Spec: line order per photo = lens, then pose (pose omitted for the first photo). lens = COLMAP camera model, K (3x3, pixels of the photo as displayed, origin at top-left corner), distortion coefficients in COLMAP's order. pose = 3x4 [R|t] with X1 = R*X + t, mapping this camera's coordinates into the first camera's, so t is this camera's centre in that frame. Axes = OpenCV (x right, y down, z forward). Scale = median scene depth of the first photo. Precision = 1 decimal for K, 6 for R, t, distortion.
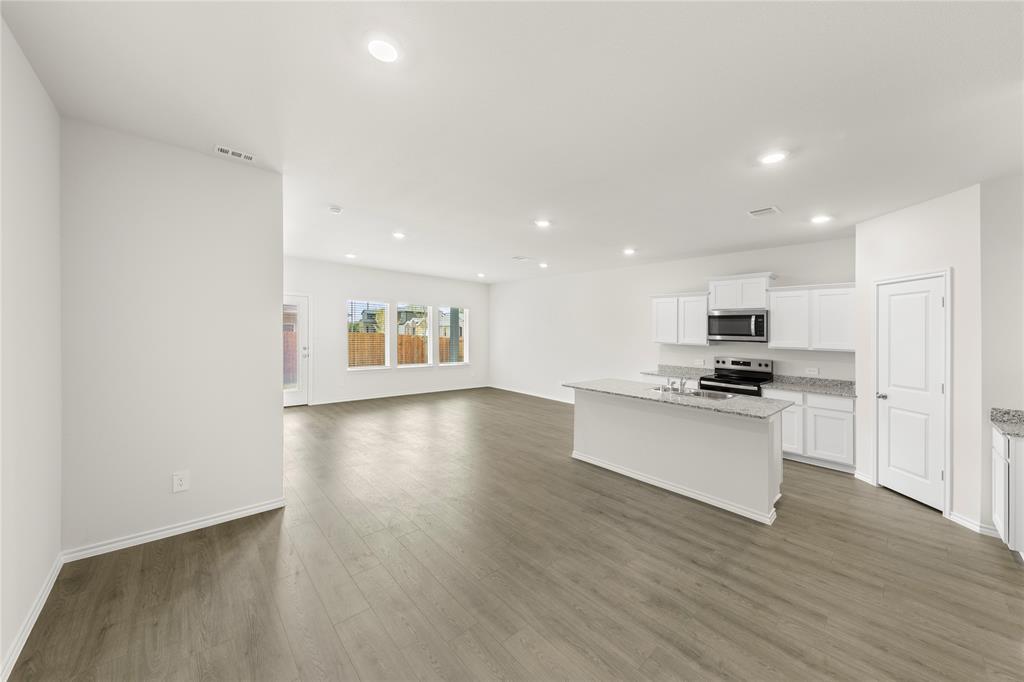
lens RADIAL K [[365.5, 0, 512.6], [0, 365.5, 324.3], [0, 0, 1]] dist [-0.000366, -0.000098]
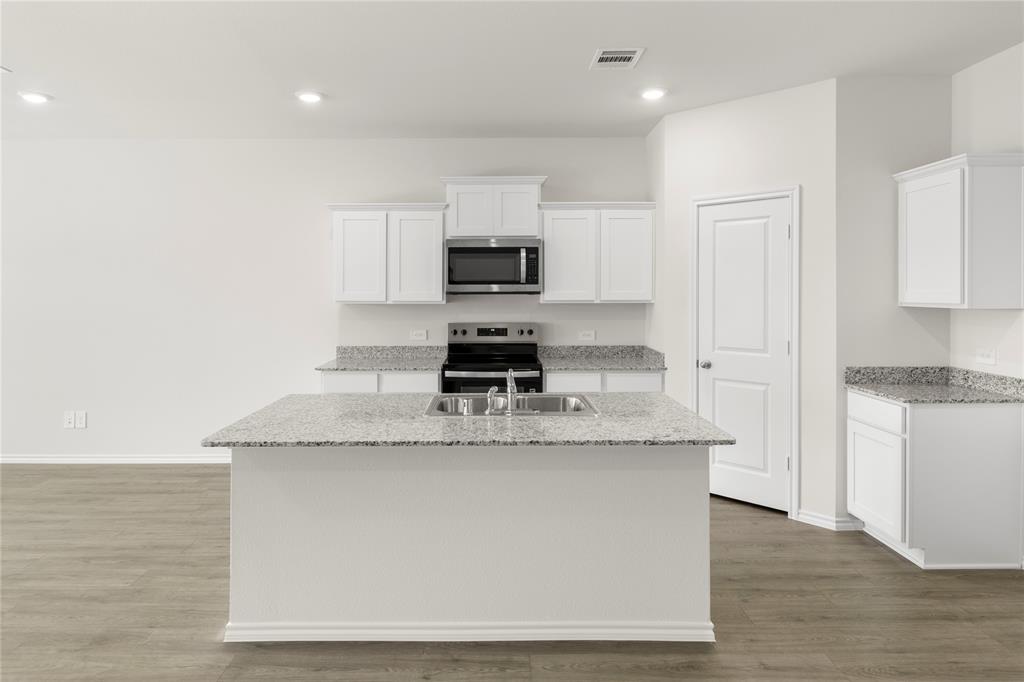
lens RADIAL K [[615.7, 0, 510.6], [0, 615.7, 271.3], [0, 0, 1]] dist [0.007453, 0.000768]
pose [[0.661775, -0.008181, 0.749658, -0.092023], [0.004610, 0.999966, 0.006843, 0.005987], [-0.749688, -0.001073, 0.661790, 0.385734]]
